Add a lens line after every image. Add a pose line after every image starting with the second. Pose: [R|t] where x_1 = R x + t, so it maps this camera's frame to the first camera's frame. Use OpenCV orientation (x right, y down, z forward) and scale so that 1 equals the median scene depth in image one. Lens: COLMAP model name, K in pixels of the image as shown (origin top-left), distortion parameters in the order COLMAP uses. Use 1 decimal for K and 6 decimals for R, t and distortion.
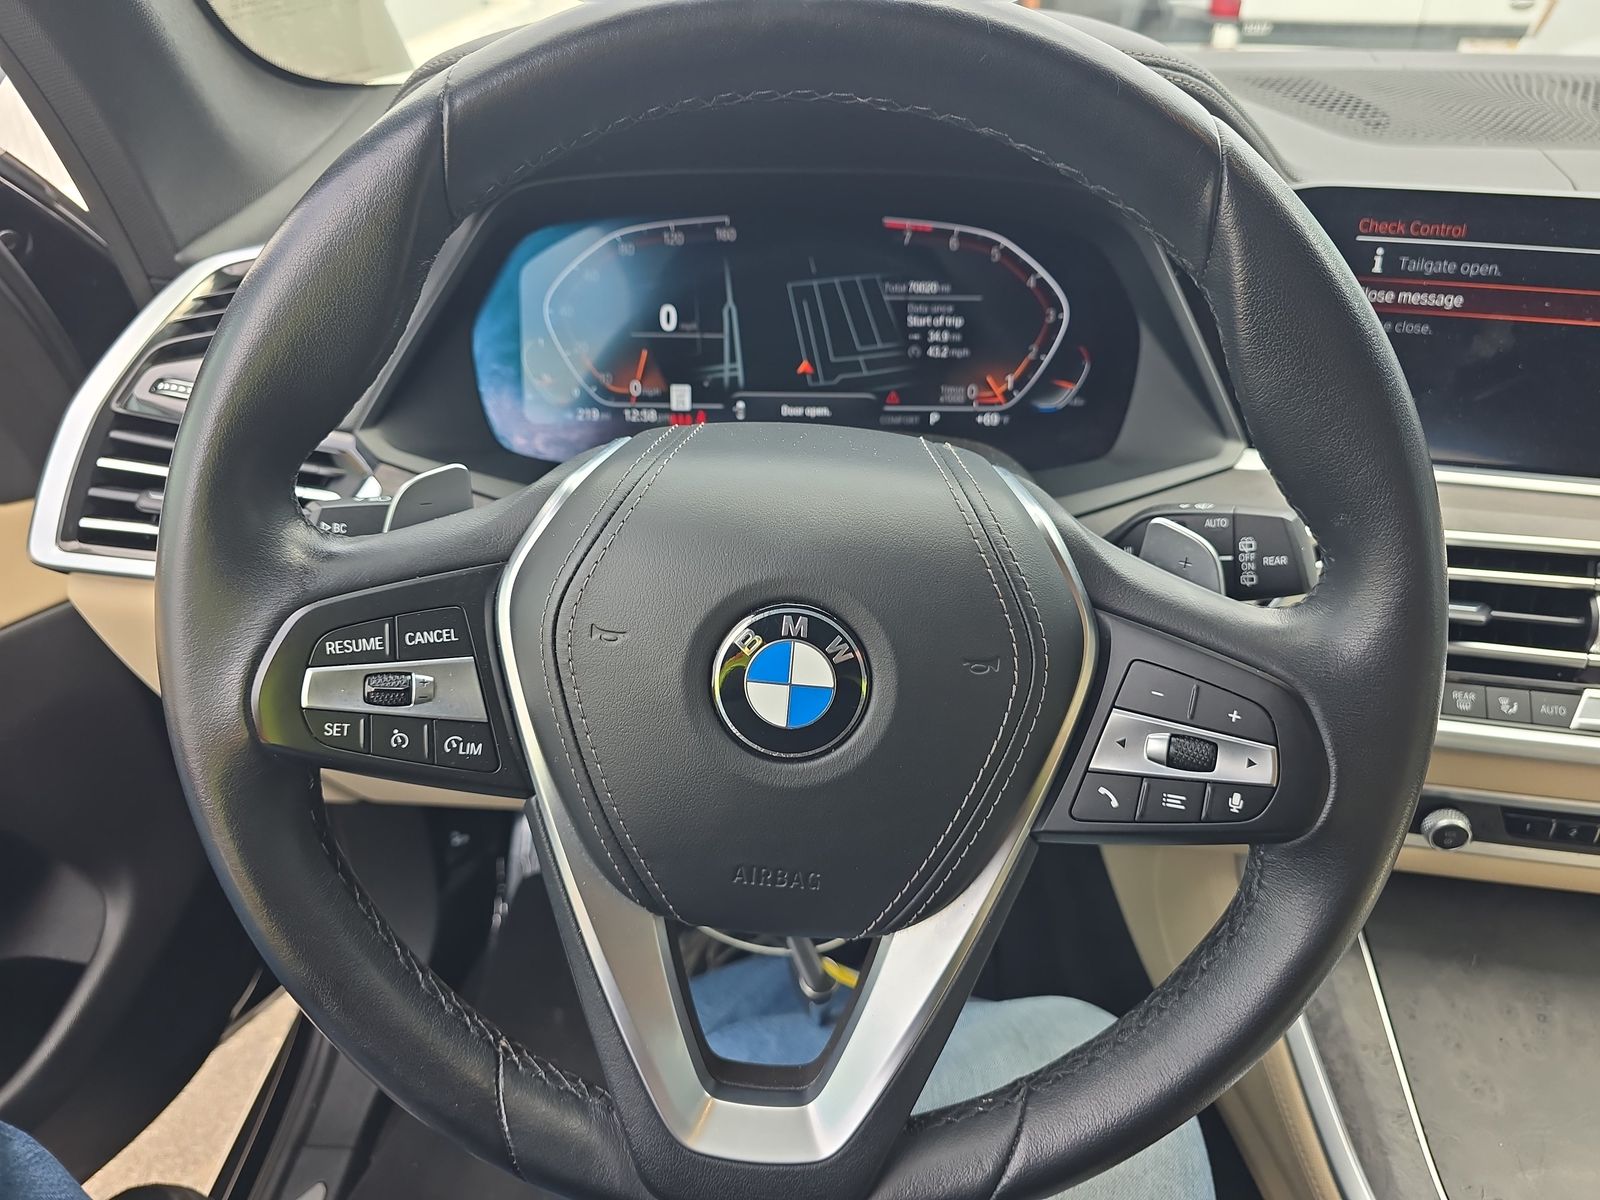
lens RADIAL K [[1097.6, 0, 794.9], [0, 1097.6, 597.9], [0, 0, 1]] dist [0.045260, -0.042562]
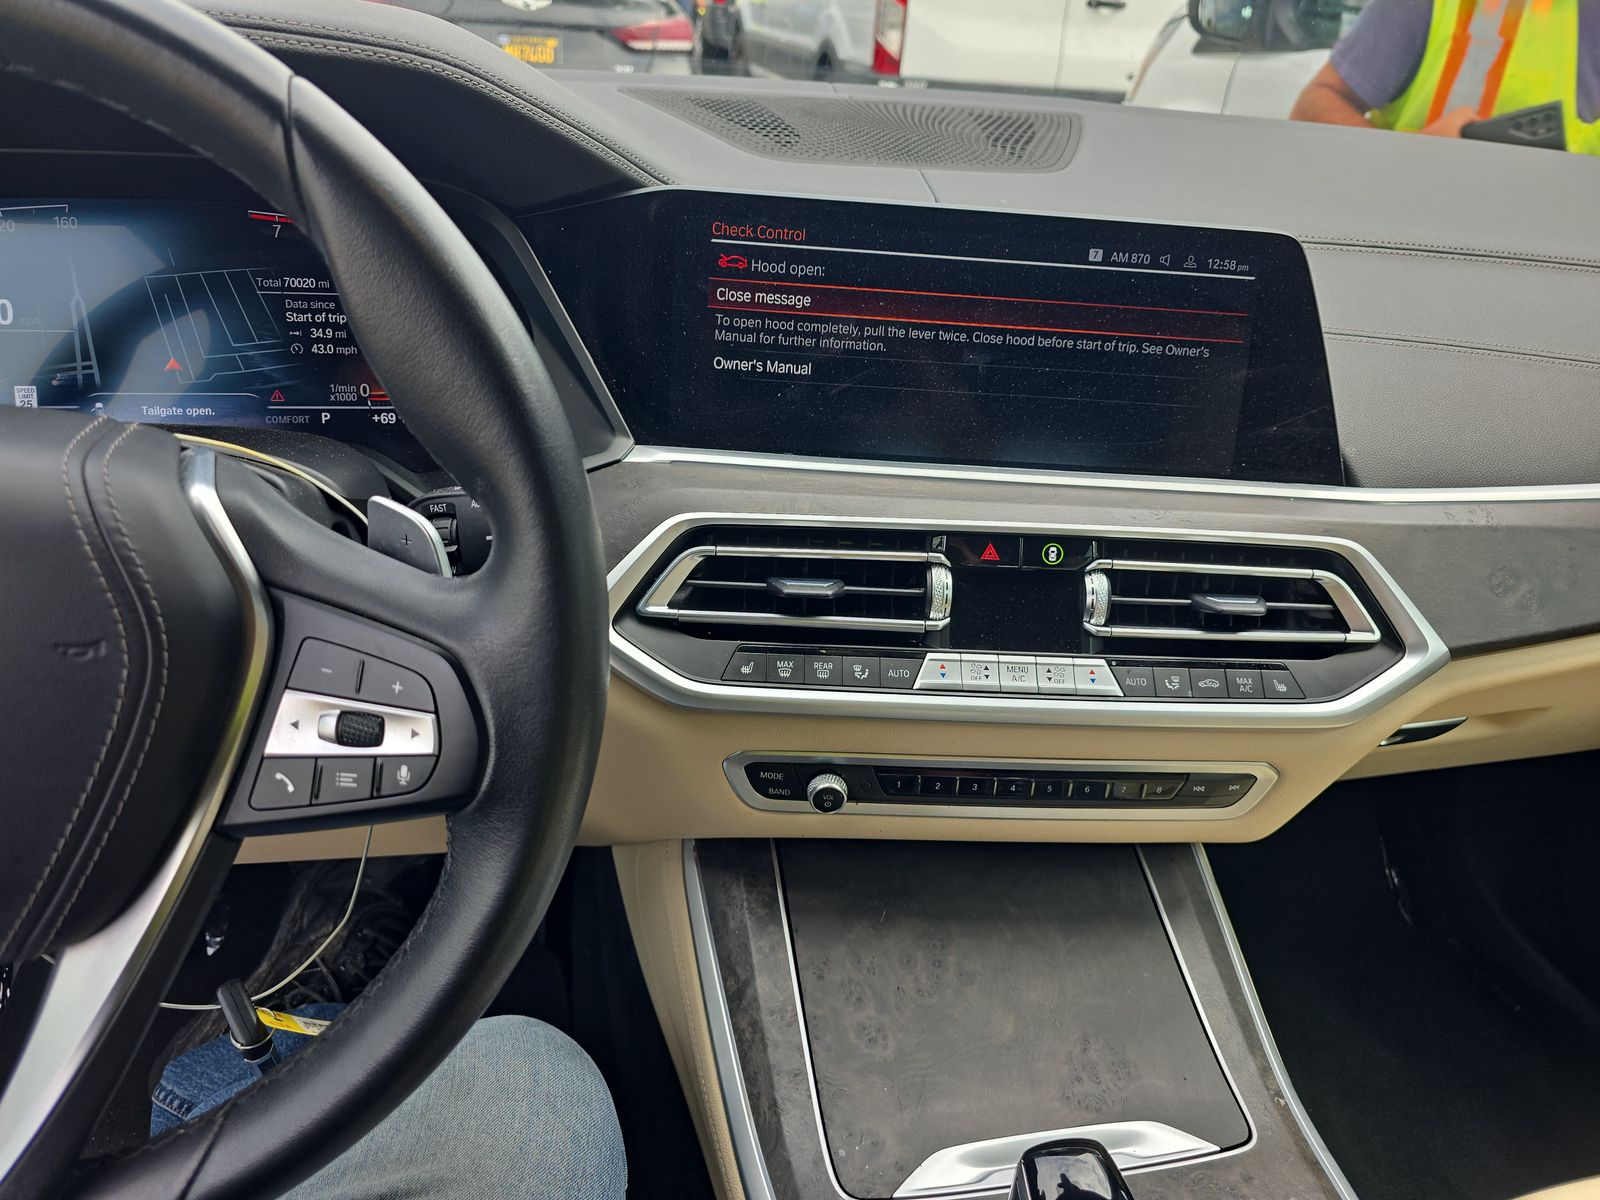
lens RADIAL K [[1097.6, 0, 764.4], [0, 1097.6, 591.0], [0, 0, 1]] dist [0.045260, -0.042562]
pose [[0.974969, -0.050320, 0.216573, 0.291608], [0.058043, 0.997880, -0.029443, 0.039810], [-0.214632, 0.041277, 0.975822, -0.020783]]
